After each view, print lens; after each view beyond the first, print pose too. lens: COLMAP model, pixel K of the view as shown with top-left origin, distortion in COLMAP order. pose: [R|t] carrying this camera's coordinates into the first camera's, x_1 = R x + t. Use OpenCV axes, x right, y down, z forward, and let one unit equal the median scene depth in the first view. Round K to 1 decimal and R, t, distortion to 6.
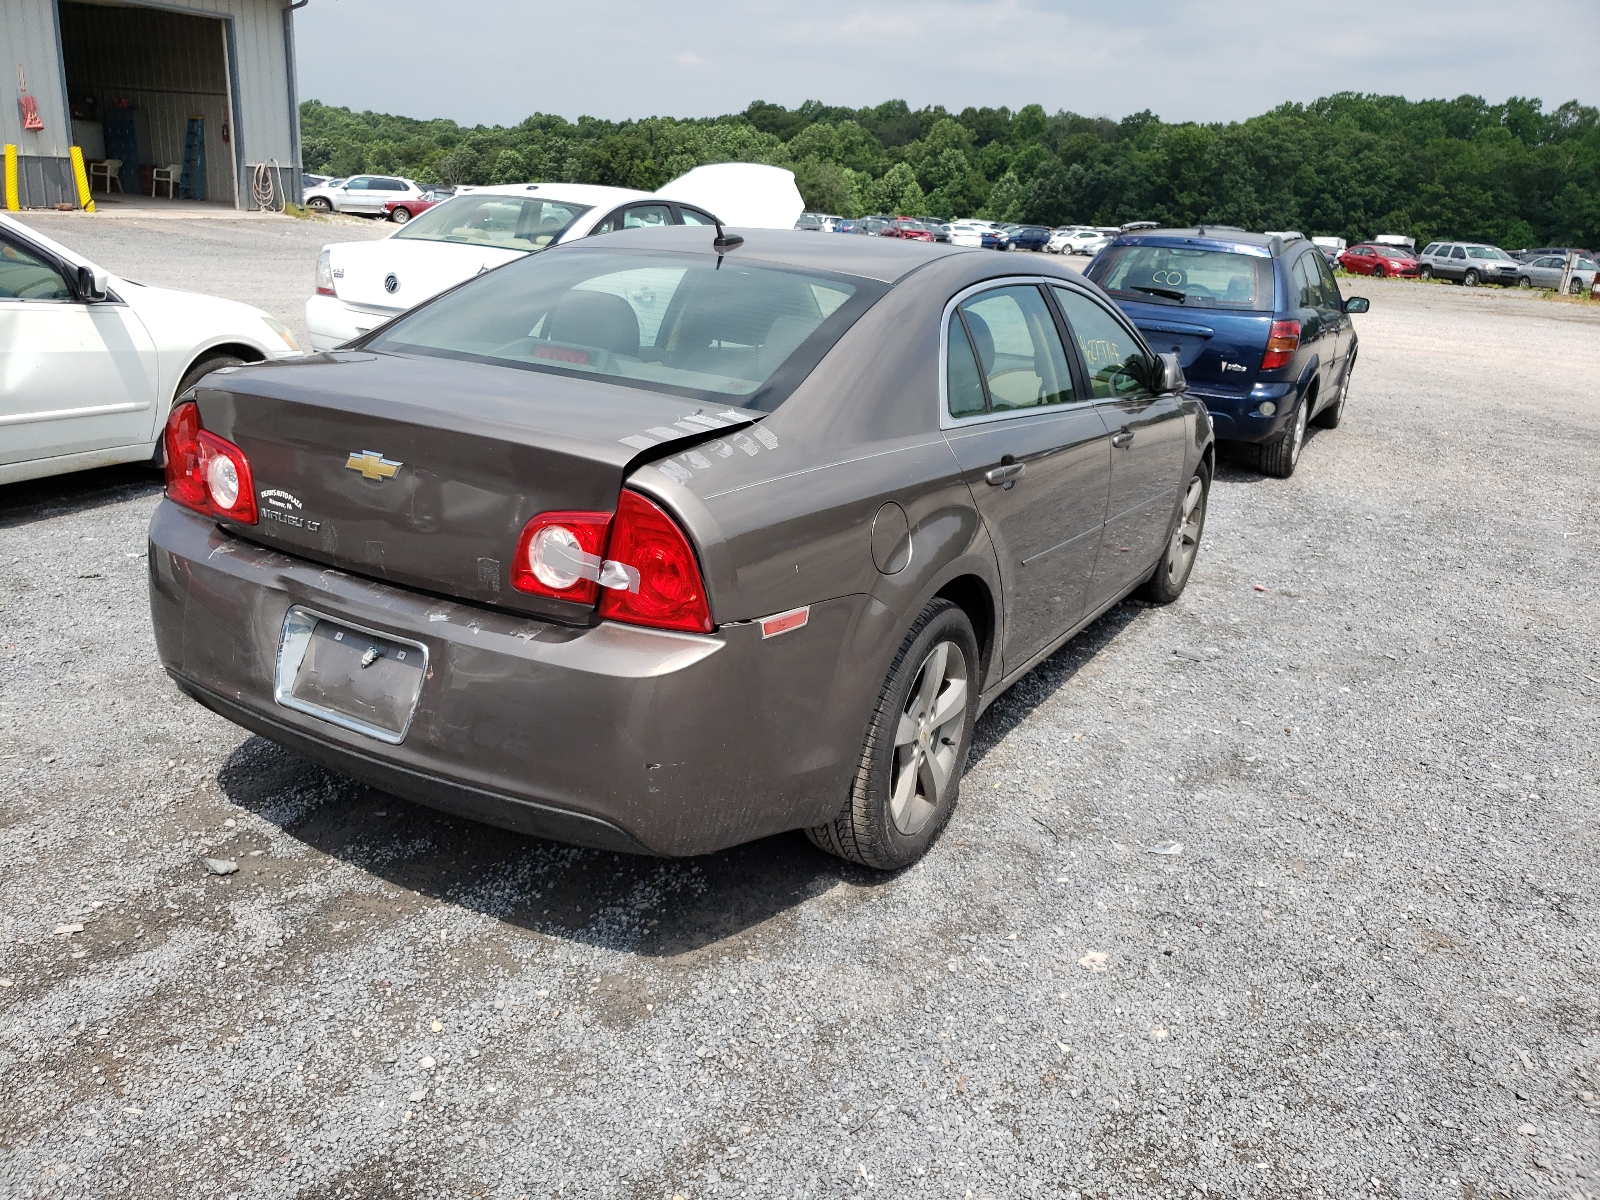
lens RADIAL K [[1326.5, 0, 800.0], [0, 1326.5, 600.0], [0, 0, 1]] dist [-0.010991, 0.099357]
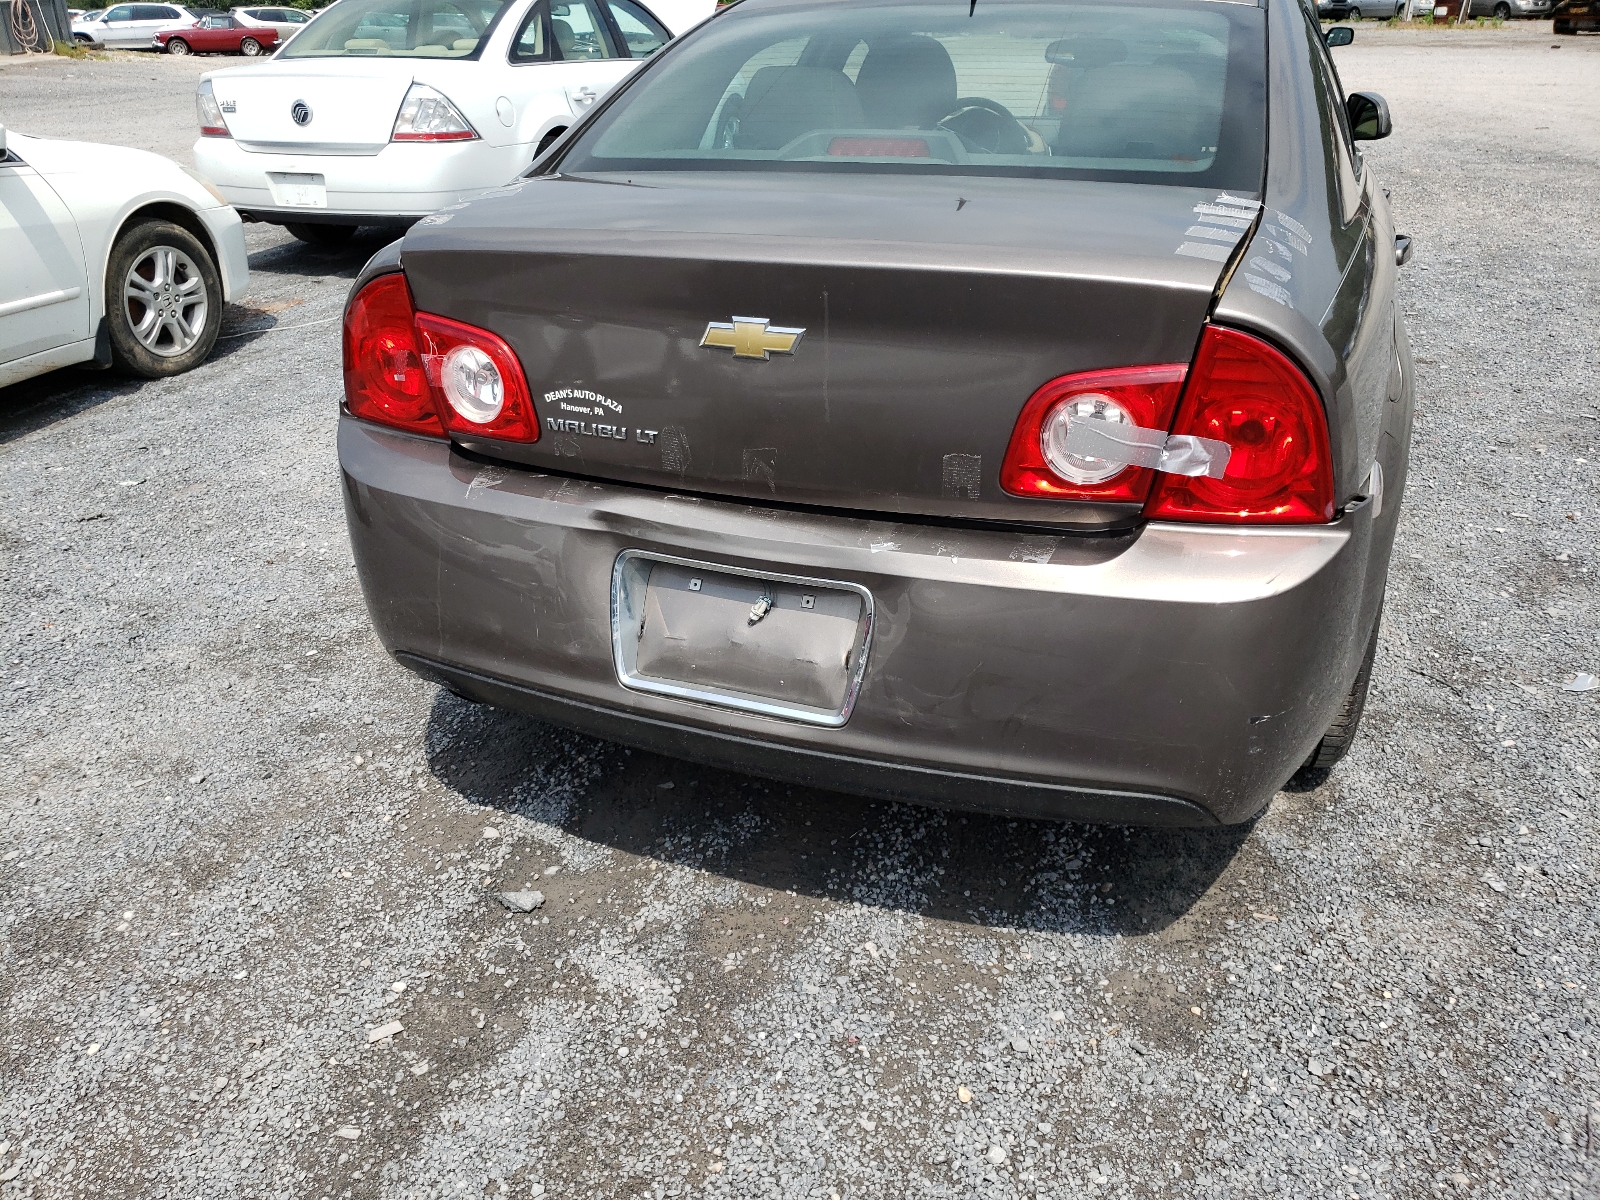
lens RADIAL K [[1296.3, 0, 800.0], [0, 1296.3, 600.0], [0, 0, 1]] dist [0.063807, -0.032268]
pose [[0.985050, -0.138087, 0.103000, -0.356404], [0.122194, 0.981520, 0.147264, -0.059322], [-0.121432, -0.132477, 0.983720, 0.296570]]
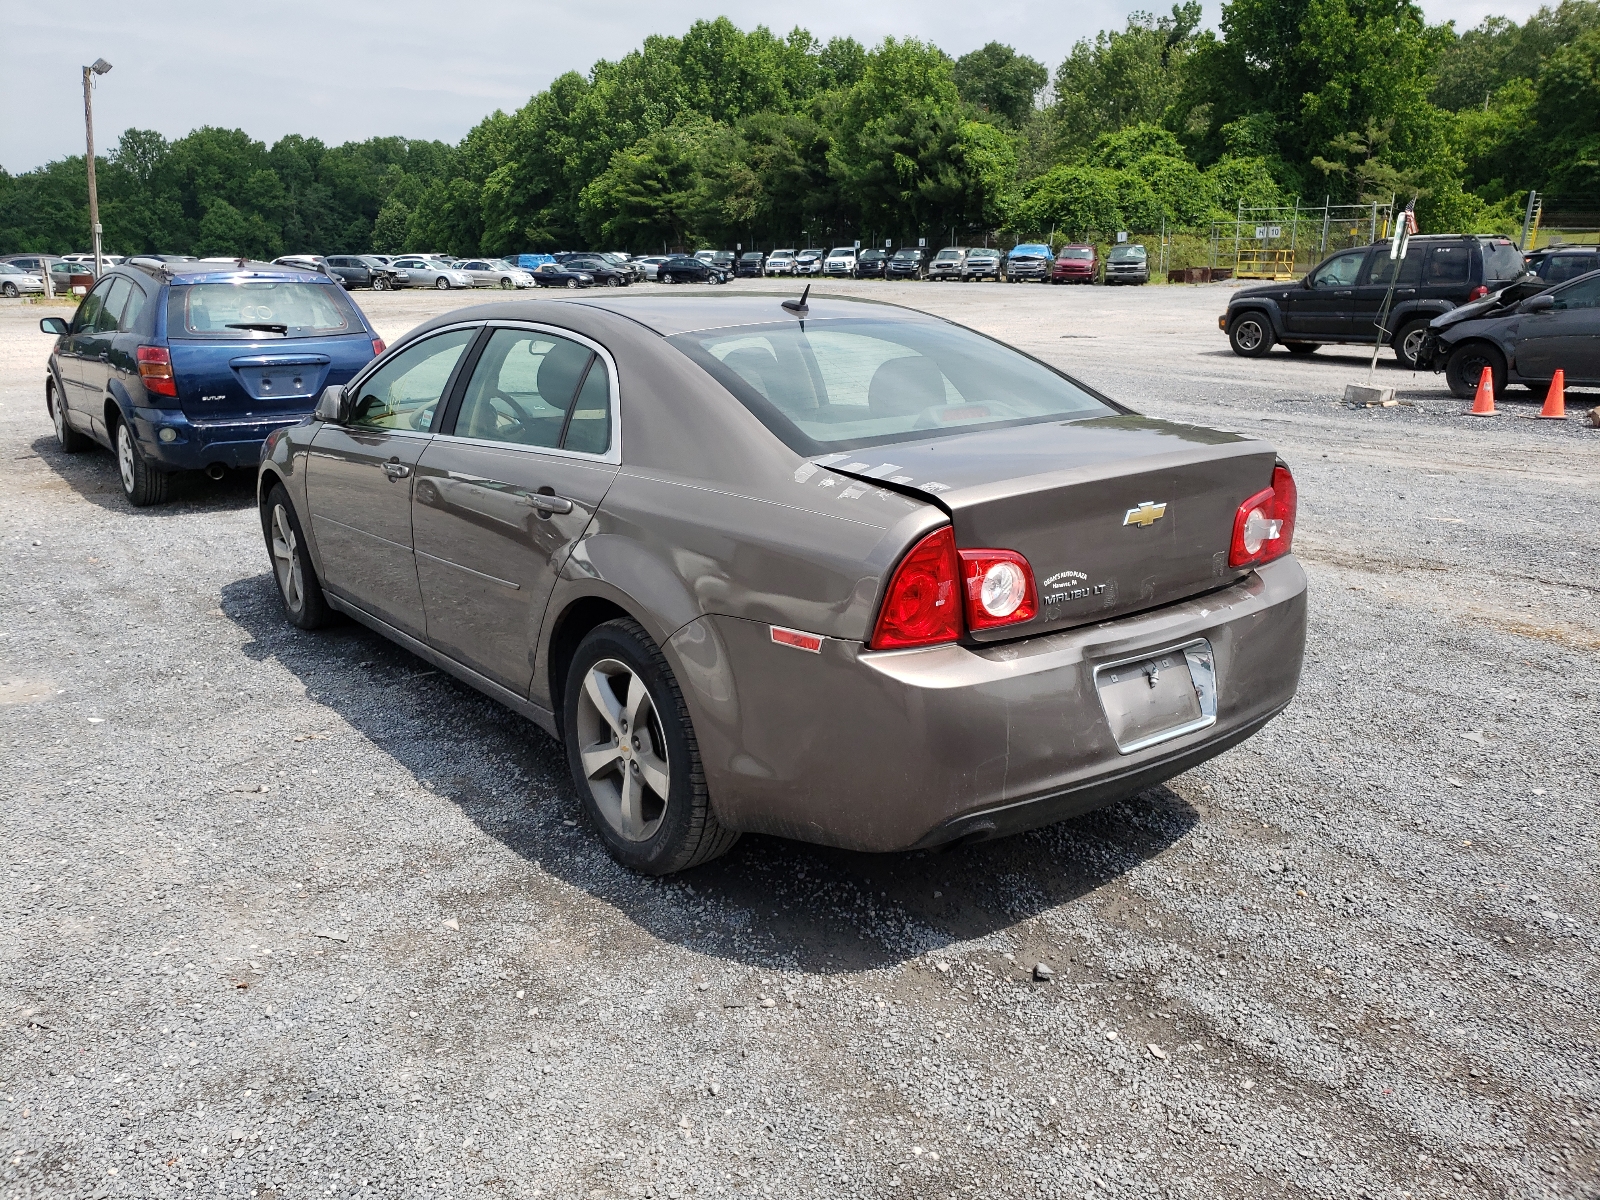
lens RADIAL K [[1296.3, 0, 800.0], [0, 1296.3, 600.0], [0, 0, 1]] dist [0.063807, -0.032268]
pose [[0.345382, -0.298299, 0.889792, -1.346953], [0.281738, 0.937361, 0.204887, -0.321578], [-0.895173, 0.179924, 0.407790, 0.759874]]
